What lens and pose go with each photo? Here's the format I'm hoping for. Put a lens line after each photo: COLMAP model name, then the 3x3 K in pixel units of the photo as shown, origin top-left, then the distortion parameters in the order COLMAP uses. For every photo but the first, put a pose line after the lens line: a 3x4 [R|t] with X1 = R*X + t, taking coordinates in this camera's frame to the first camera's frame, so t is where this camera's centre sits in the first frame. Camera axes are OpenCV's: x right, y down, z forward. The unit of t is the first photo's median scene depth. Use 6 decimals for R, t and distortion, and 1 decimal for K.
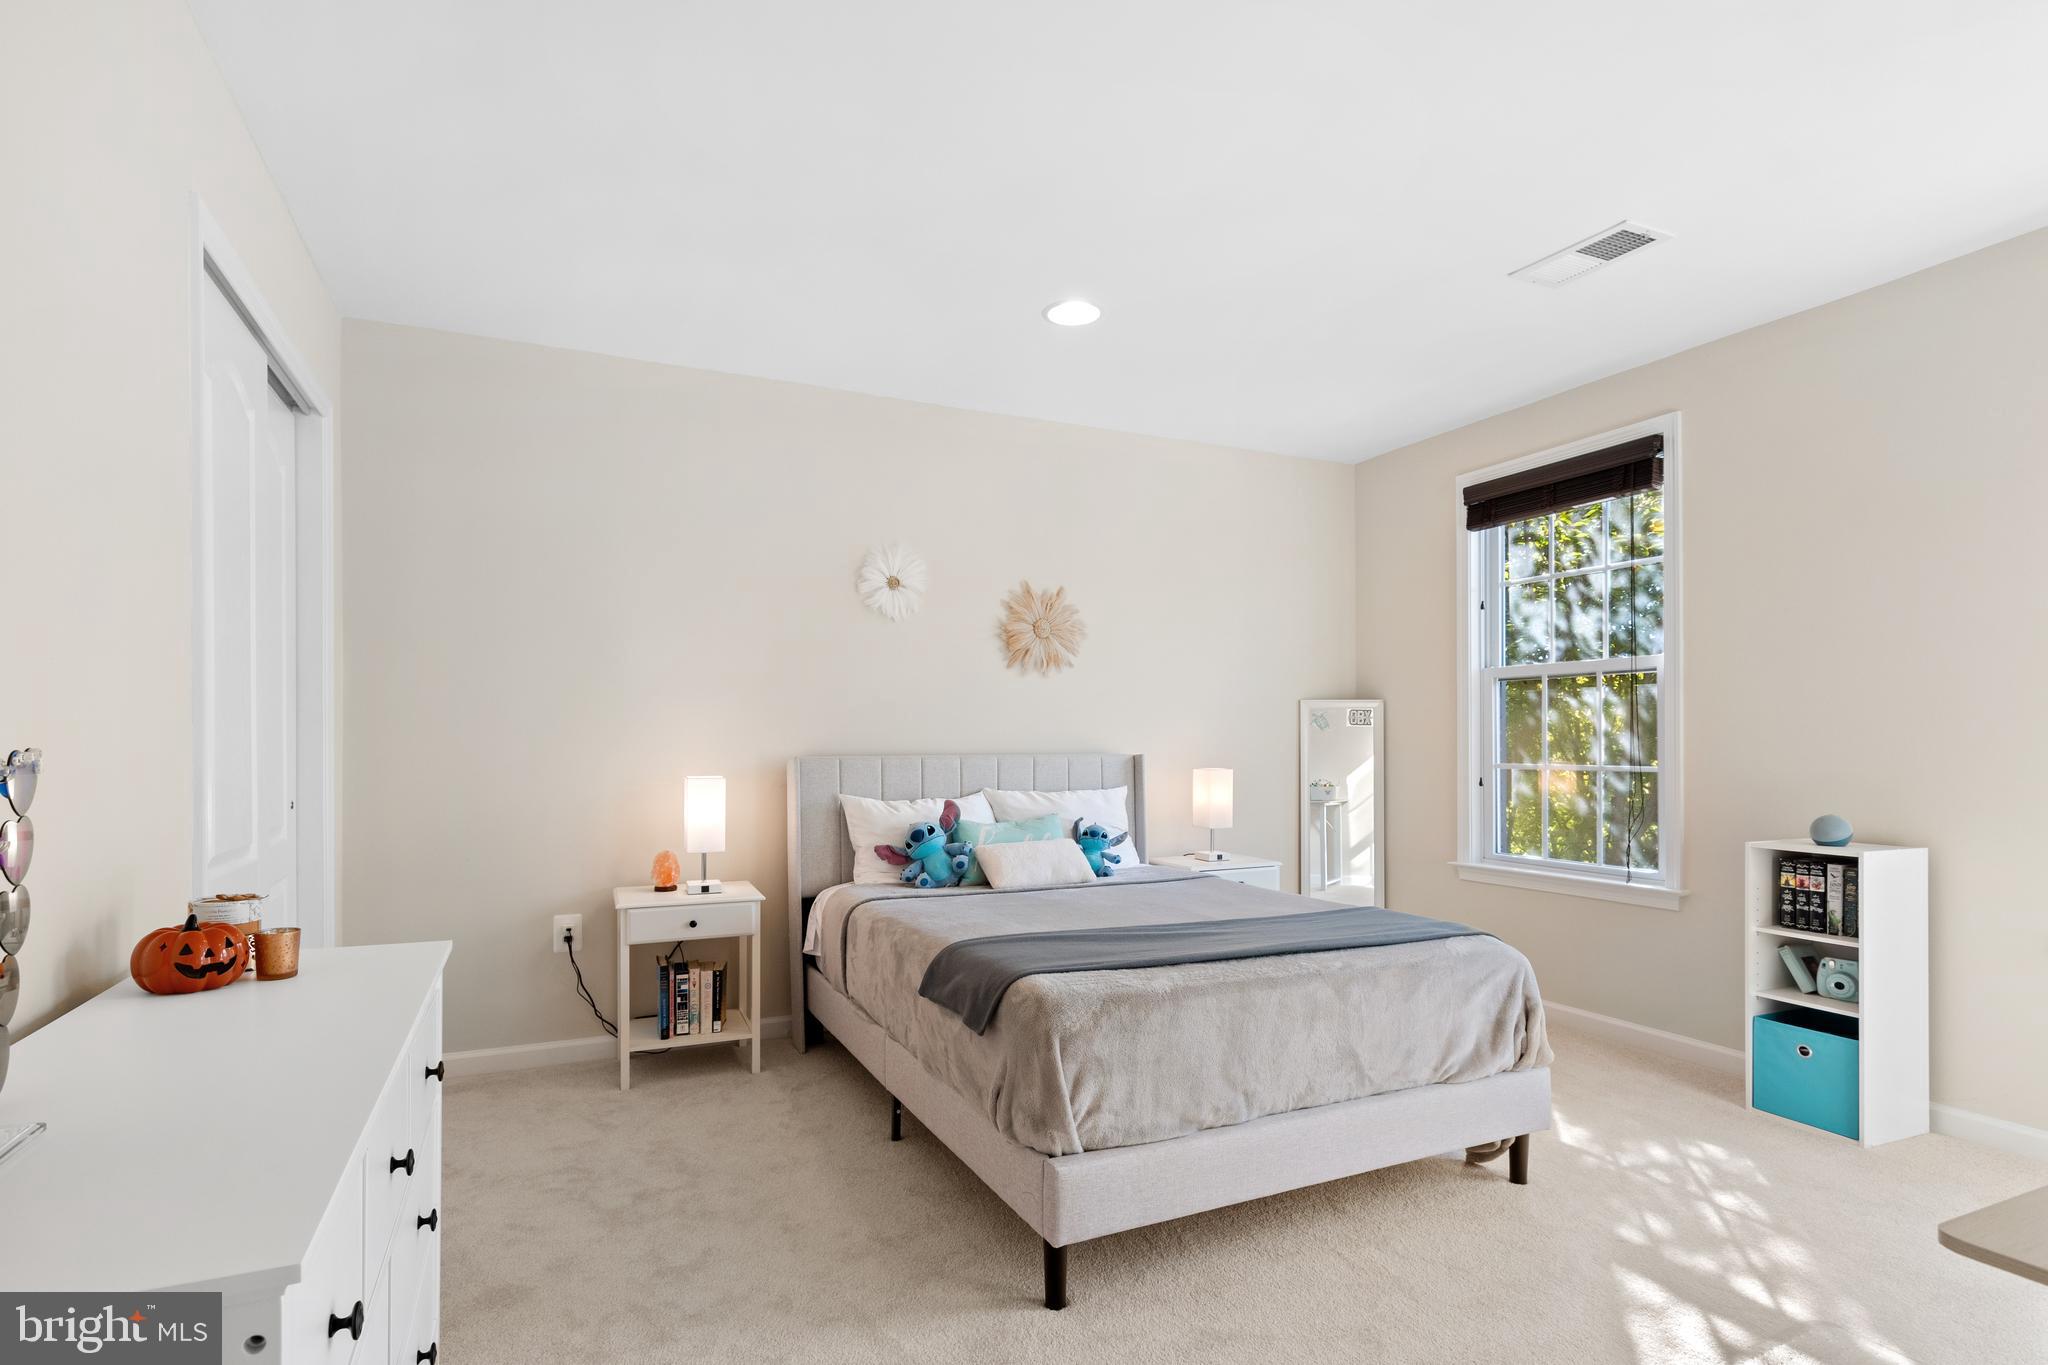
lens RADIAL K [[990.2, 0, 1021.4], [0, 990.2, 725.3], [0, 0, 1]] dist [0.000478, 0.000027]
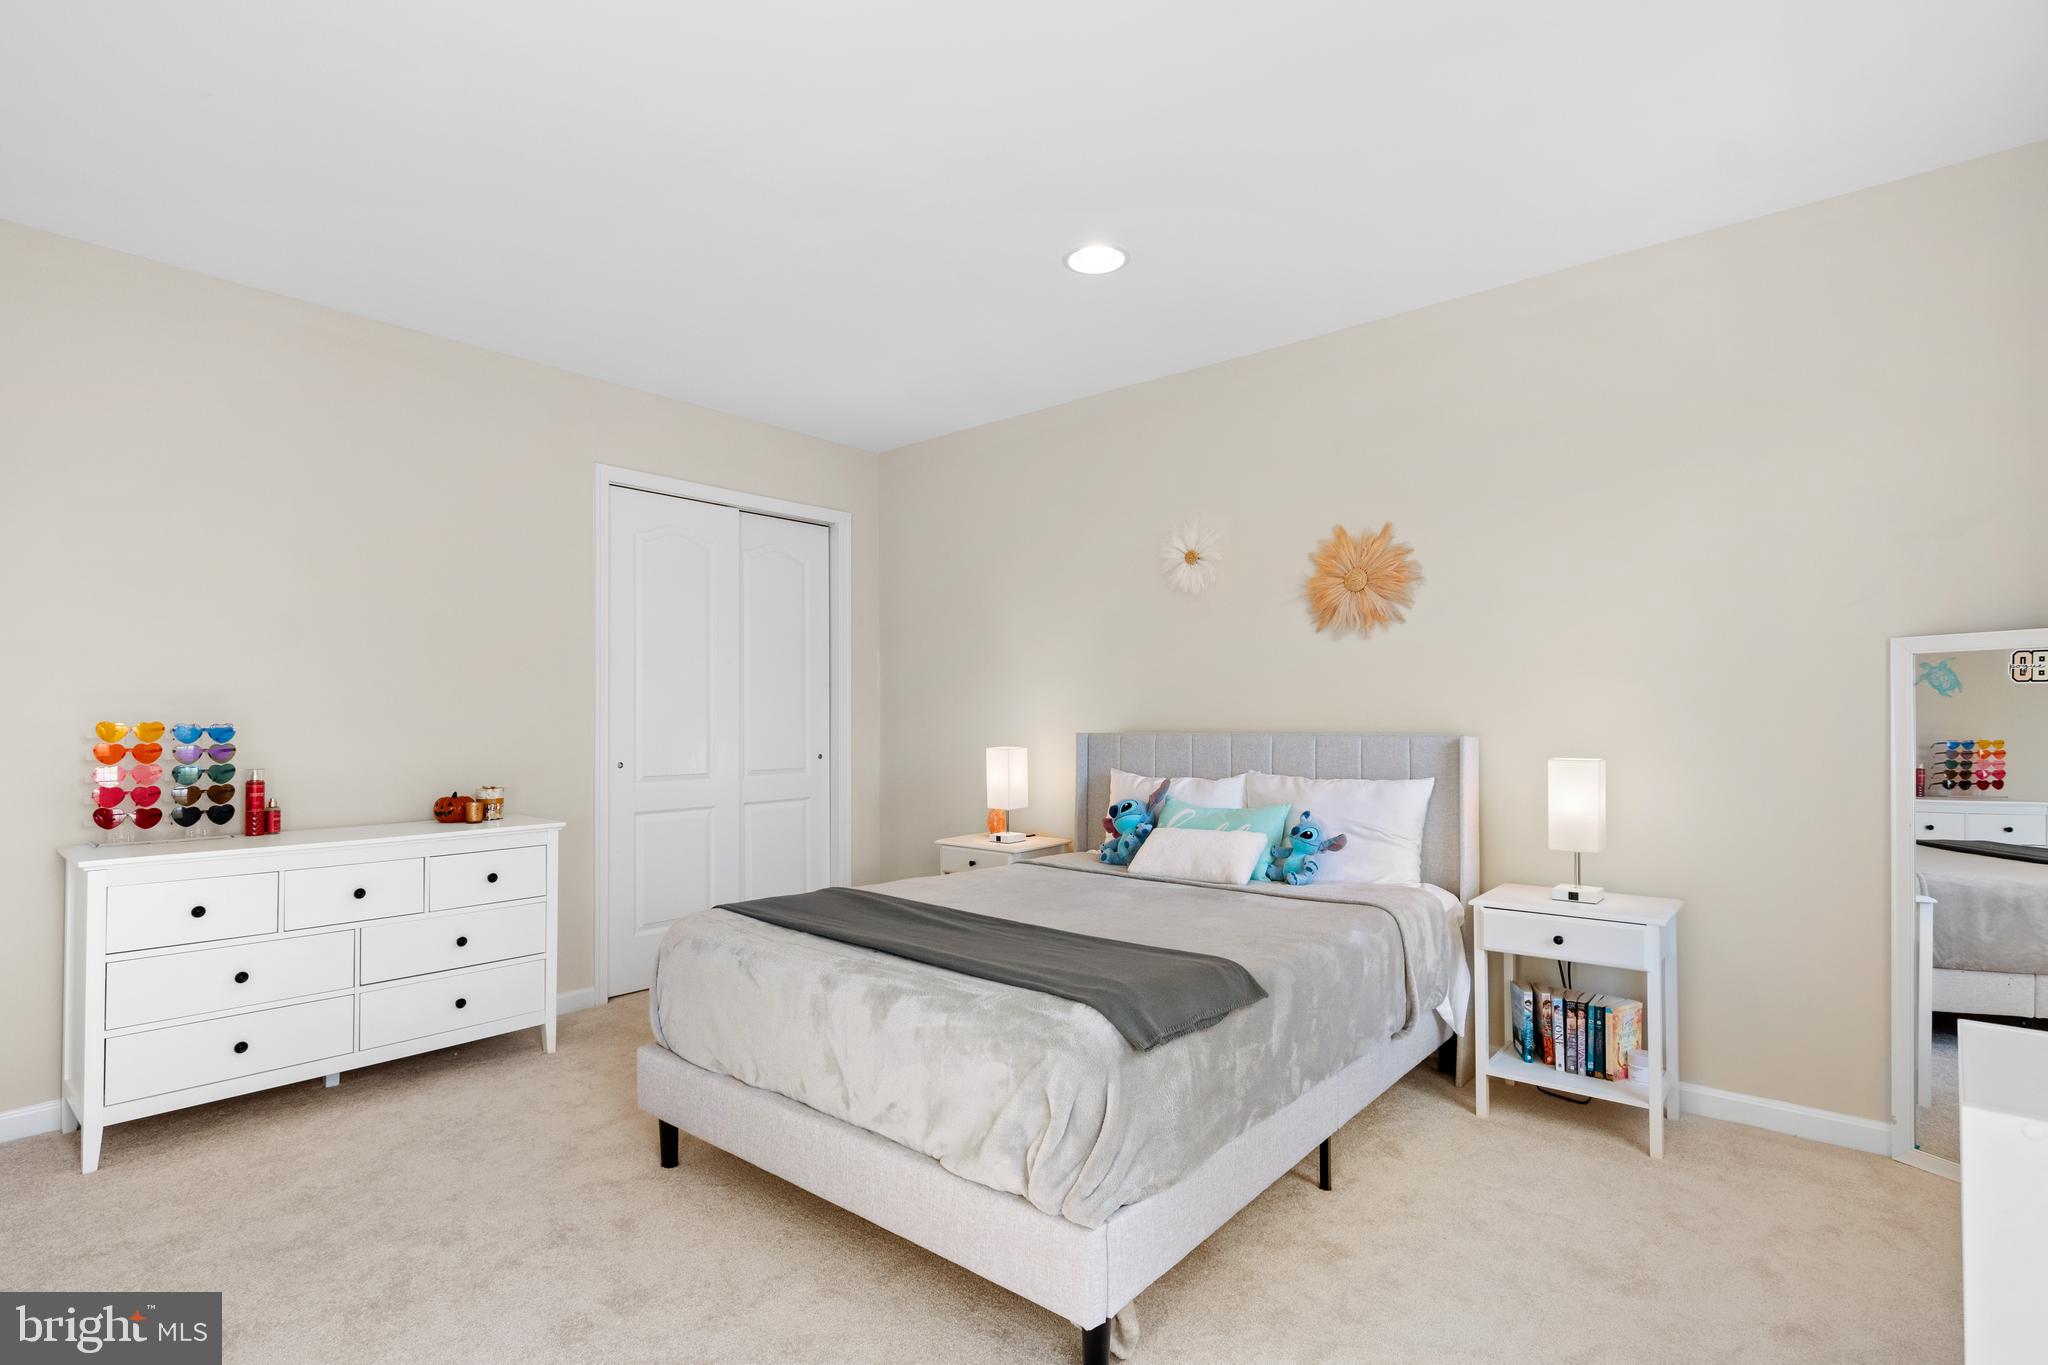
lens RADIAL K [[965.2, 0, 1024.0], [0, 965.2, 682.5], [0, 0, 1]] dist [0.001255, 0.000001]
pose [[0.414571, -0.041983, -0.909048, 0.625966], [0.006003, 0.999040, -0.043401, 0.018906], [0.909997, 0.012536, 0.414425, 0.431764]]
